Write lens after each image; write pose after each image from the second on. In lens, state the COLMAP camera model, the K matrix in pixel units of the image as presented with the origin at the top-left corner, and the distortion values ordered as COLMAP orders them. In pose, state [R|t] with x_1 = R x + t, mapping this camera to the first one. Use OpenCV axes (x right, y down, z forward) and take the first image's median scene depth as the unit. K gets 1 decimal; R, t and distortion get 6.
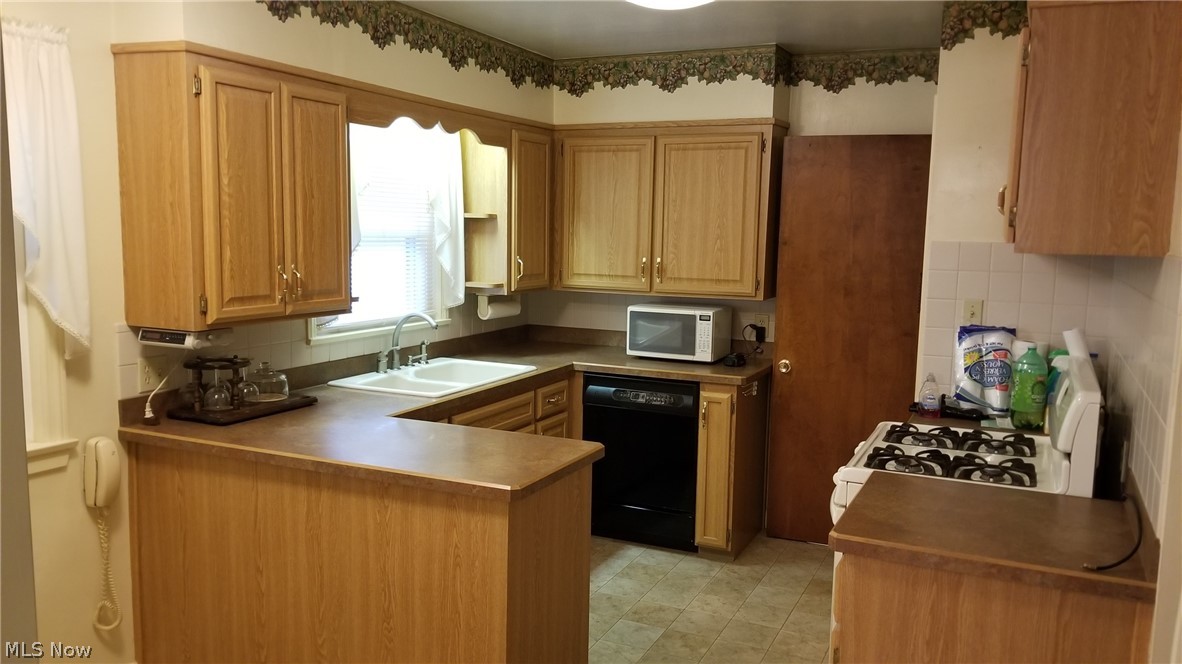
lens RADIAL K [[930.1, 0, 599.1], [0, 930.1, 341.1], [0, 0, 1]] dist [0.008740, -0.021636]
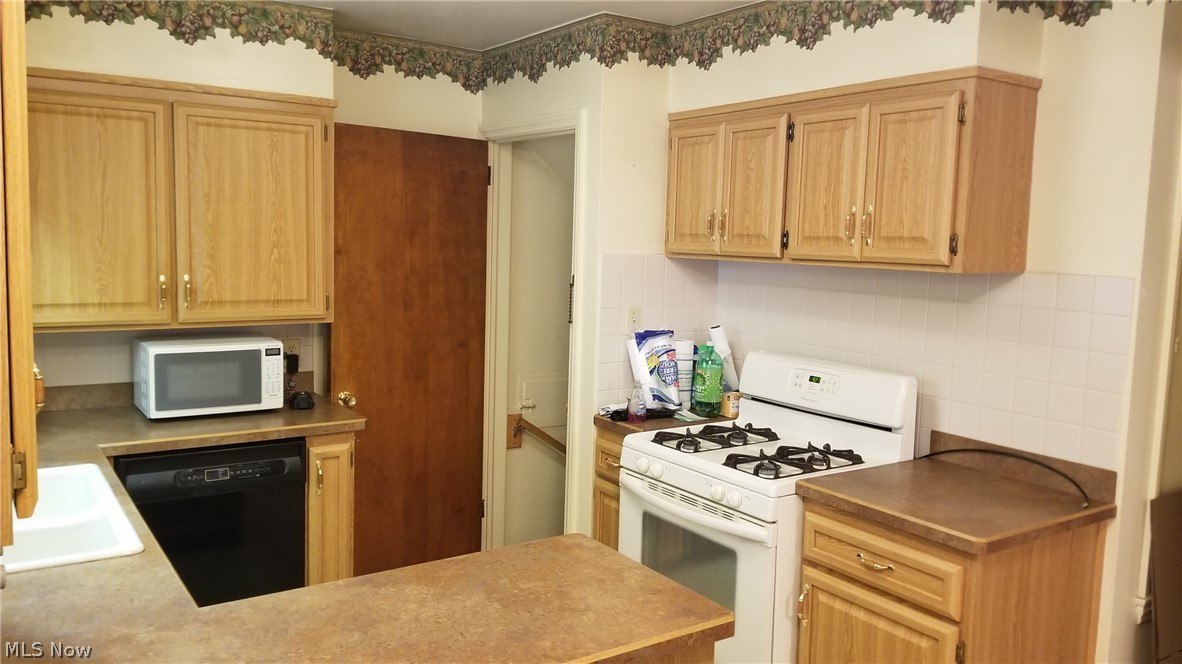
lens RADIAL K [[930.1, 0, 598.9], [0, 930.1, 319.3], [0, 0, 1]] dist [0.008740, -0.021636]
pose [[0.492025, -0.082205, 0.866691, -0.413679], [0.085625, 0.995275, 0.045792, -0.063508], [-0.866360, 0.051680, 0.496739, 0.390552]]
